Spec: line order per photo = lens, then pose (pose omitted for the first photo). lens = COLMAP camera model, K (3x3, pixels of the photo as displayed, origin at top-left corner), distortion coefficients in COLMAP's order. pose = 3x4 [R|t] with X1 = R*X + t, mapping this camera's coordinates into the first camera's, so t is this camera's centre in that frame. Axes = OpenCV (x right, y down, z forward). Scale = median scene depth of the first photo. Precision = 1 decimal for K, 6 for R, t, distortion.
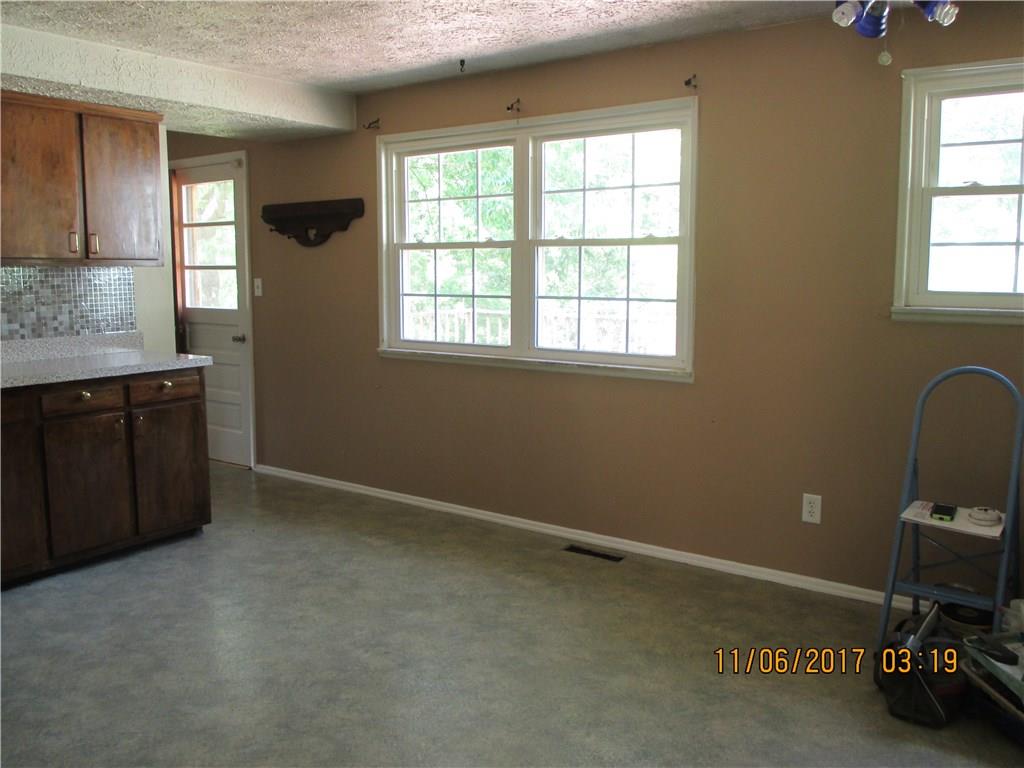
lens RADIAL K [[859.8, 0, 508.4], [0, 859.8, 393.0], [0, 0, 1]] dist [-0.009176, -0.031643]
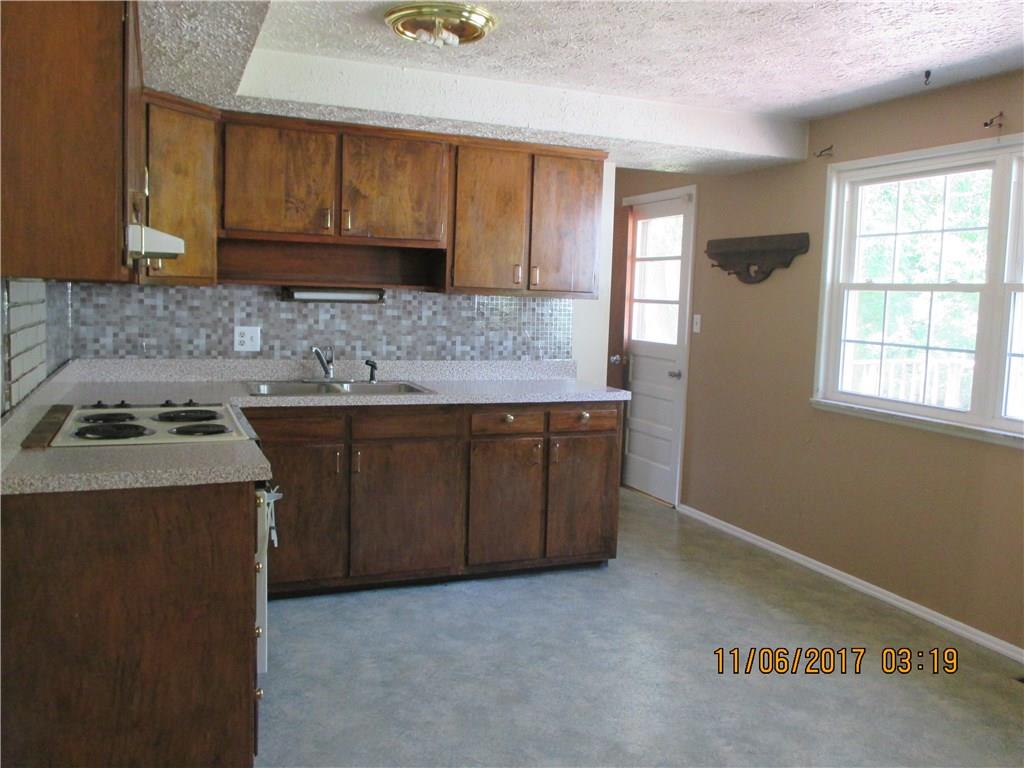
lens RADIAL K [[859.8, 0, 512.7], [0, 859.8, 381.8], [0, 0, 1]] dist [-0.009176, -0.031643]
pose [[0.850360, 0.084202, -0.519421, 0.055339], [-0.110763, 0.993640, -0.020257, -0.019430], [0.514412, 0.074759, 0.854278, 0.085745]]
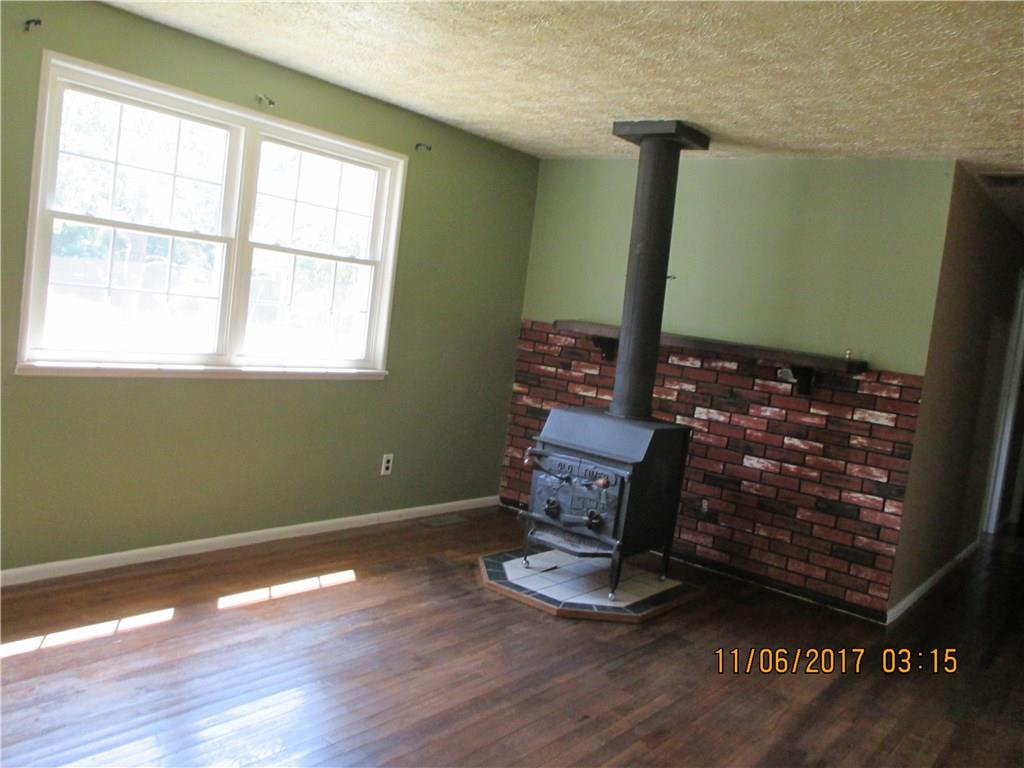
lens RADIAL K [[859.8, 0, 512.1], [0, 859.8, 381.6], [0, 0, 1]] dist [-0.009176, -0.031643]
pose [[0.038963, -0.077237, 0.996251, -0.972338], [0.009944, 0.996989, 0.076906, -0.098769], [-0.999191, 0.006910, 0.039614, 0.721836]]
